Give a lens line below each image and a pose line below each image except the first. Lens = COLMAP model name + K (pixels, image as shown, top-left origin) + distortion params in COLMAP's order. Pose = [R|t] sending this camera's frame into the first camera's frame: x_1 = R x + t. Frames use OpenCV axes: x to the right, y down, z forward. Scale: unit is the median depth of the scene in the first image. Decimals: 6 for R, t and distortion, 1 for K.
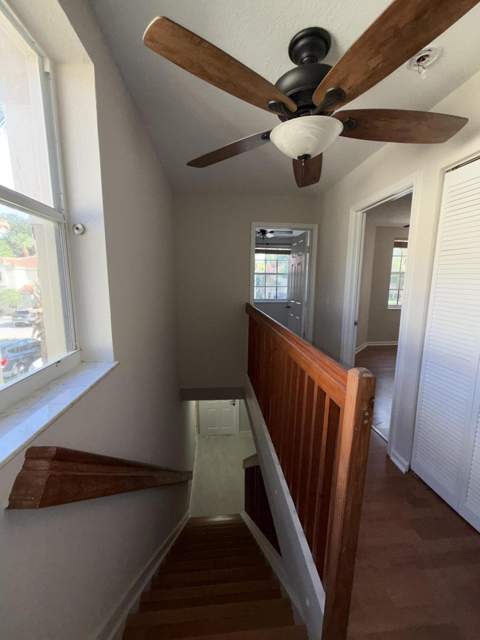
lens RADIAL K [[256.4, 0, 239.5], [0, 256.4, 321.8], [0, 0, 1]] dist [-0.002337, -0.000365]
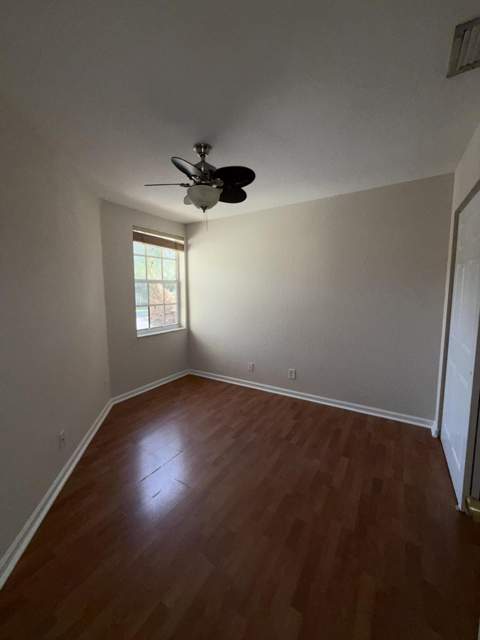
lens RADIAL K [[256.4, 0, 238.4], [0, 256.4, 319.5], [0, 0, 1]] dist [-0.002337, -0.000365]
pose [[0.617236, -0.093487, 0.781204, 0.239601], [0.120560, 0.992428, 0.023509, -0.077185], [-0.777487, 0.079672, 0.623833, 0.401637]]
